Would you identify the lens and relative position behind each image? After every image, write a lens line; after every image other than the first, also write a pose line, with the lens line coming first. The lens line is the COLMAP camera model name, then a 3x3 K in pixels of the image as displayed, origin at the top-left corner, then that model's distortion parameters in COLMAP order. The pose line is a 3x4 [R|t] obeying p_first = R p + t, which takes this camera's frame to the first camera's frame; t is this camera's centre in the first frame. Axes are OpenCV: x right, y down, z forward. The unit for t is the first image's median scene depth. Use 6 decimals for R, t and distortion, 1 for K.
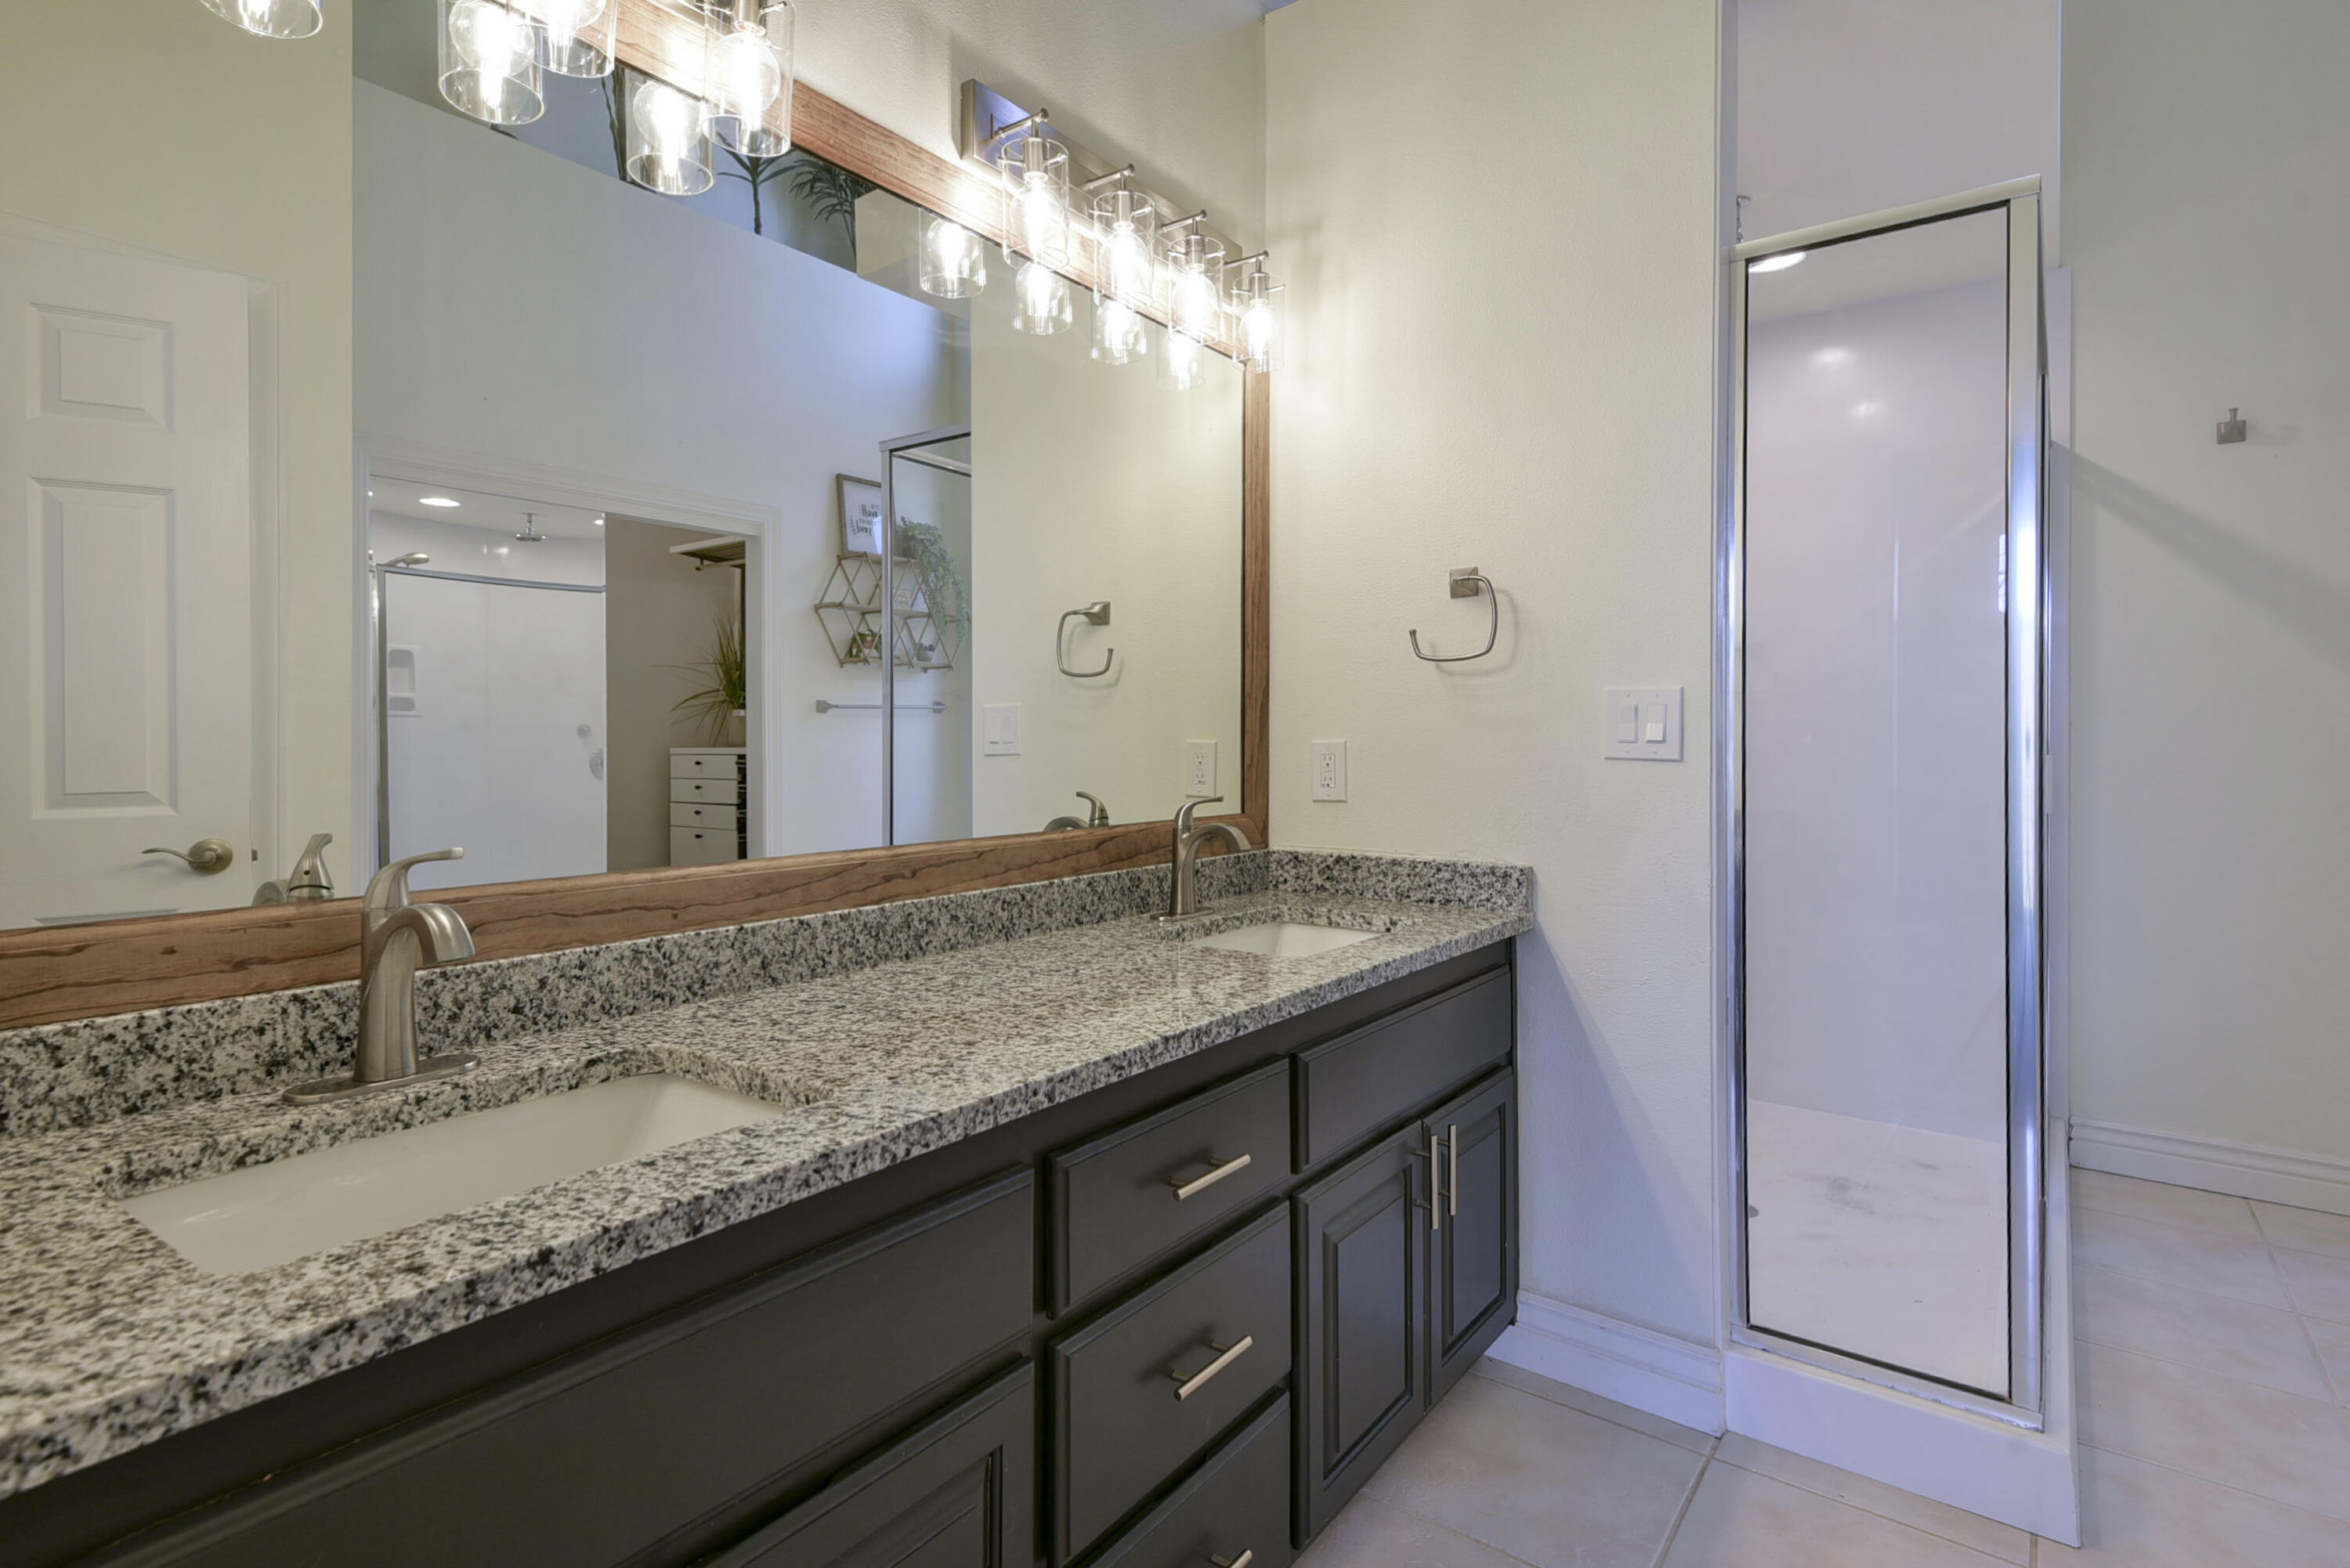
lens RADIAL K [[1177.4, 0, 1197.0], [0, 1177.4, 728.4], [0, 0, 1]] dist [0.014660, -0.000157]
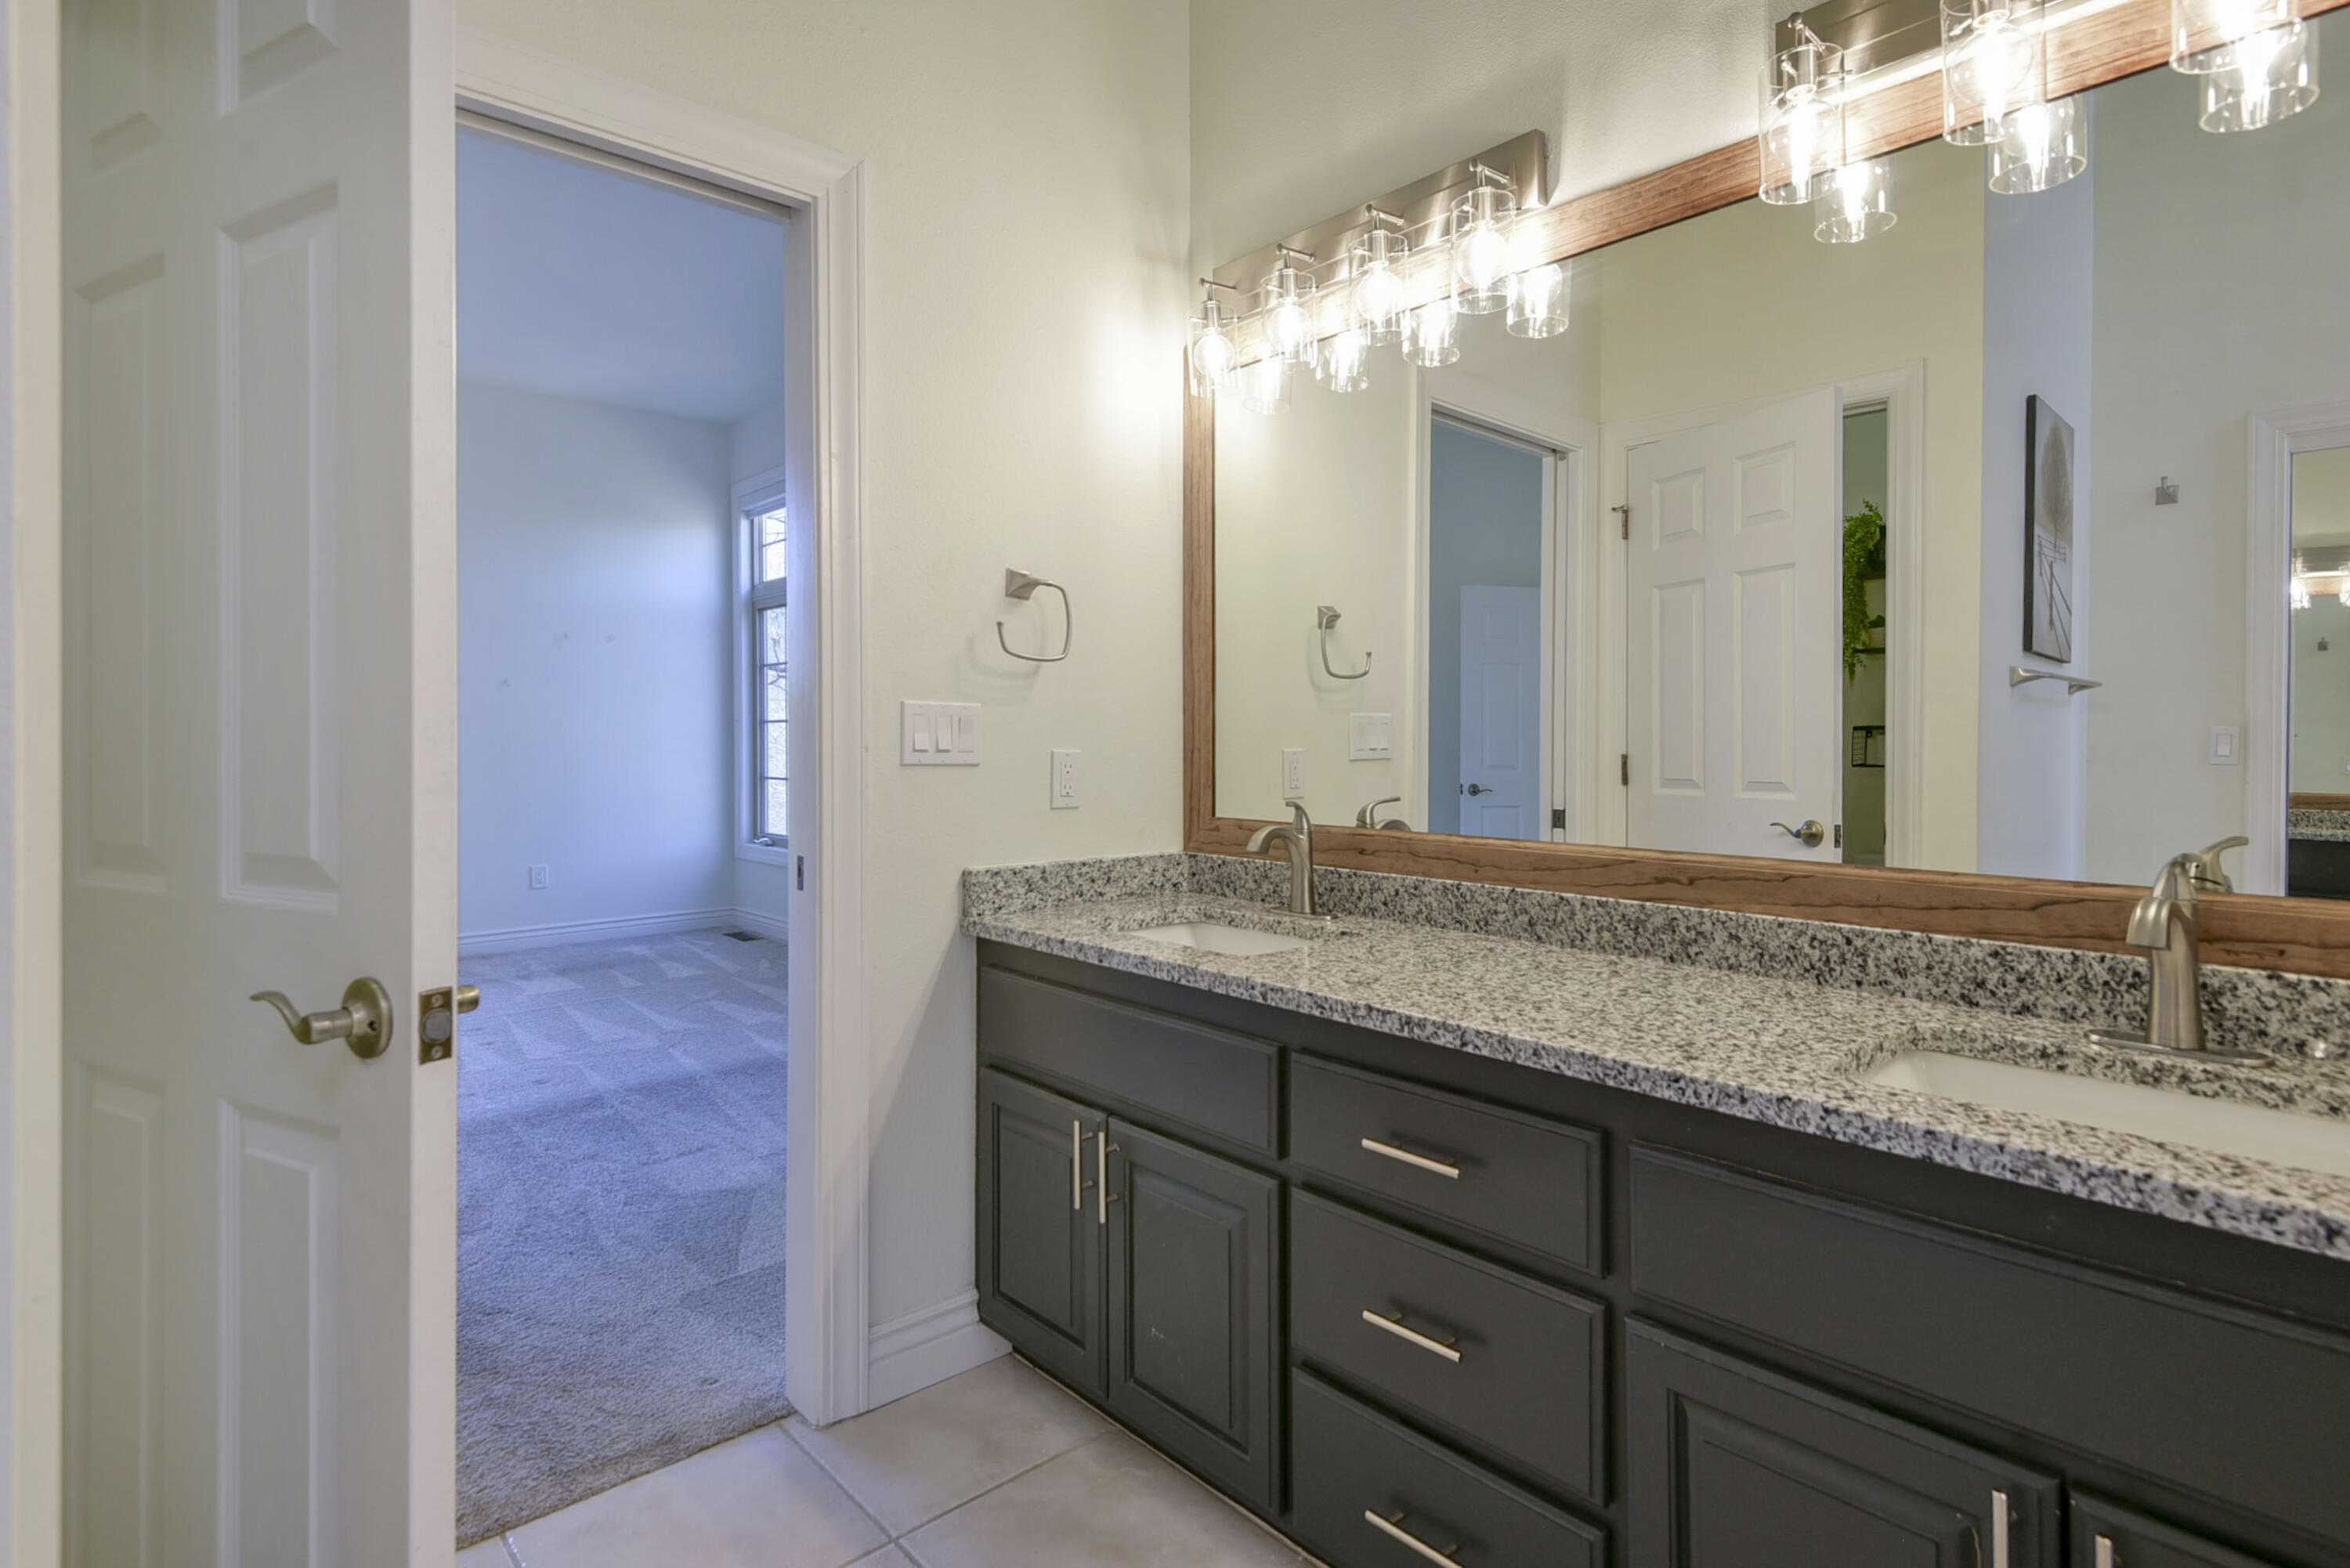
lens RADIAL K [[1177.4, 0, 1170.5], [0, 1177.4, 764.6], [0, 0, 1]] dist [0.014660, -0.000157]
pose [[-0.214747, 0.020912, -0.976446, 0.997414], [0.002747, 0.999780, 0.020808, 0.000641], [0.976666, 0.001786, -0.214757, 0.925448]]
